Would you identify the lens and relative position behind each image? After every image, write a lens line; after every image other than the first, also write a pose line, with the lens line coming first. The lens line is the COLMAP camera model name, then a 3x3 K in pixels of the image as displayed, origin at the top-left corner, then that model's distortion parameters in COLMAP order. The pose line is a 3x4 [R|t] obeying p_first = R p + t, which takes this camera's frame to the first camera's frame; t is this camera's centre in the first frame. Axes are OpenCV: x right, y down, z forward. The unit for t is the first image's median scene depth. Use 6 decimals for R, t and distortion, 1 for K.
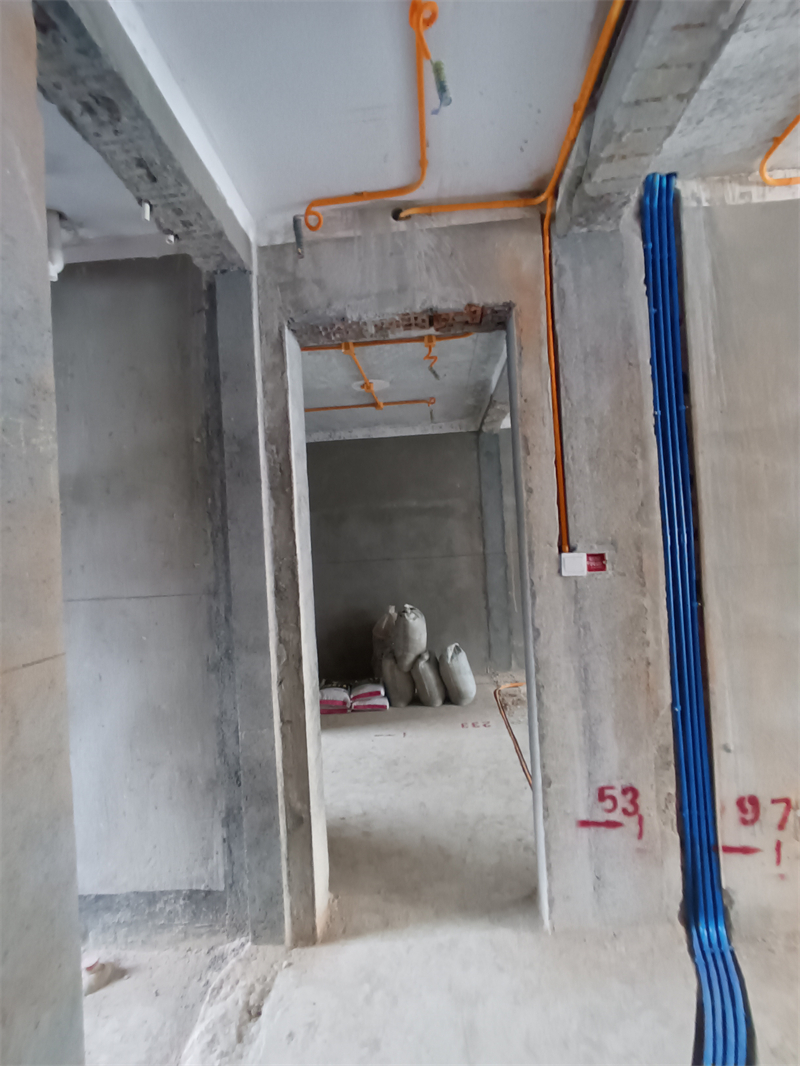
lens RADIAL K [[490.2, 0, 405.5], [0, 490.2, 529.2], [0, 0, 1]] dist [-0.003387, 0.001603]
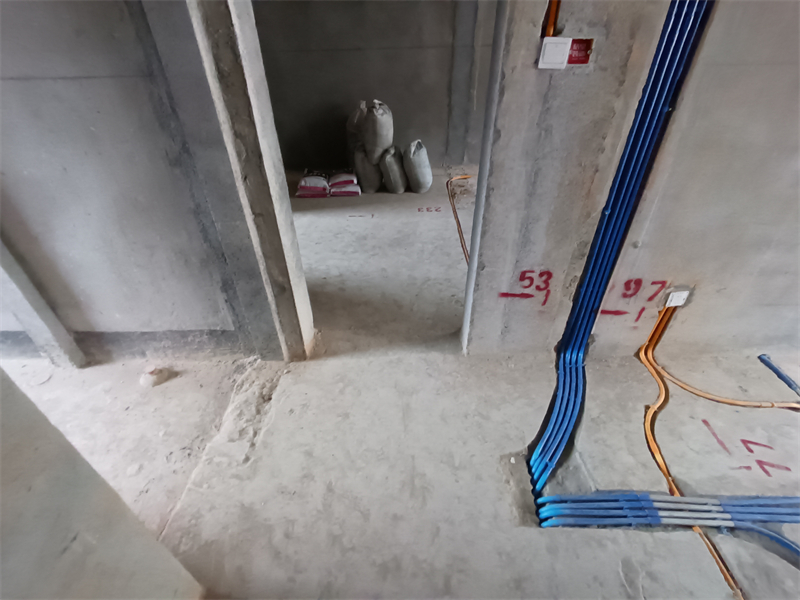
lens RADIAL K [[360.6, 0, 399.4], [0, 360.6, 304.6], [0, 0, 1]] dist [-0.002273, -0.000657]
pose [[0.998531, 0.006225, 0.053827, 0.031499], [-0.038184, 0.785655, 0.617485, 0.037113], [-0.038446, -0.618634, 0.784738, 0.214680]]
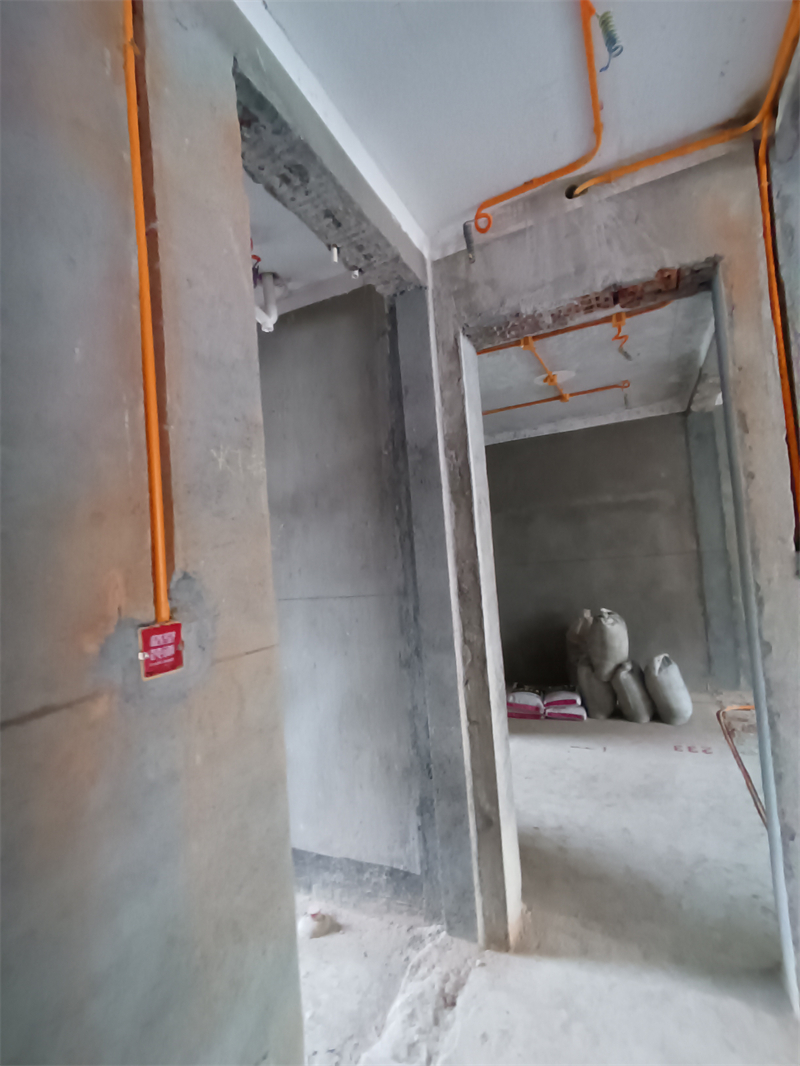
lens RADIAL K [[490.2, 0, 405.5], [0, 490.2, 529.2], [0, 0, 1]] dist [-0.003387, 0.001603]
pose [[0.925770, -0.034917, -0.376471, 0.021652], [0.034300, 0.999377, -0.008344, -0.001748], [0.376528, -0.005189, 0.926391, 0.010463]]
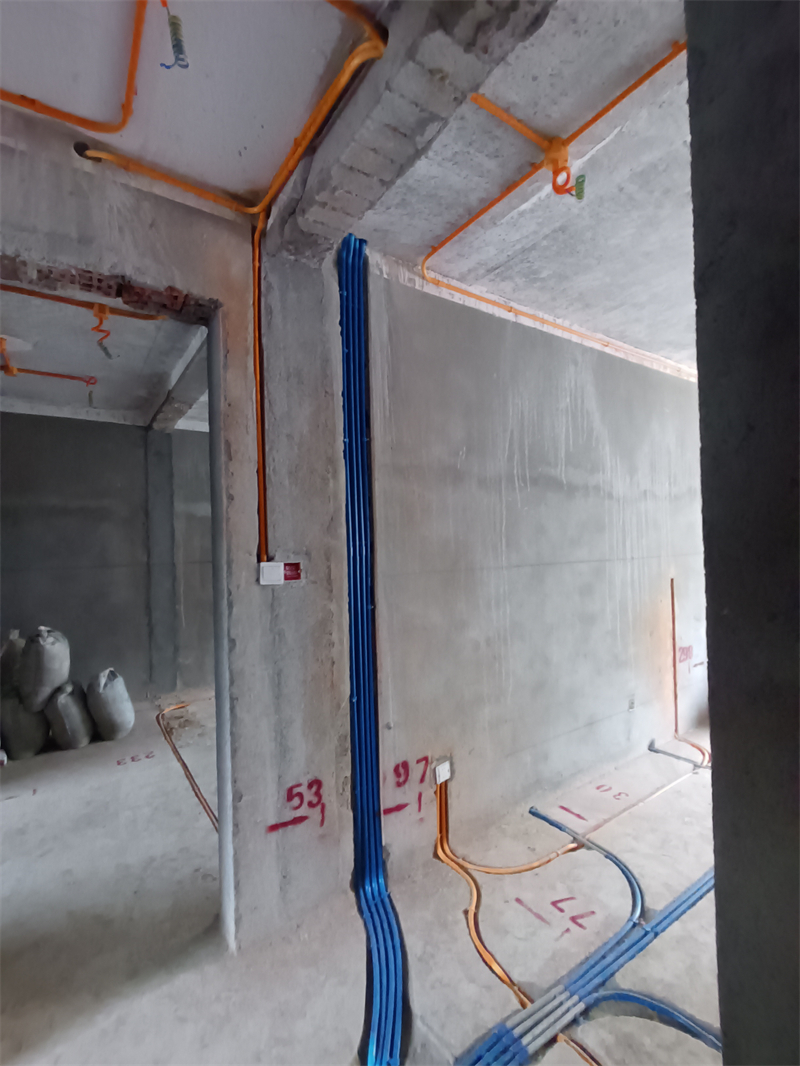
lens RADIAL K [[489.7, 0, 403.1], [0, 489.7, 529.2], [0, 0, 1]] dist [-0.003518, -0.000021]
pose [[0.786006, 0.054737, 0.615791, -0.072784], [-0.039220, 0.998481, -0.038693, 0.008493], [-0.616974, 0.006261, 0.786959, 0.025416]]
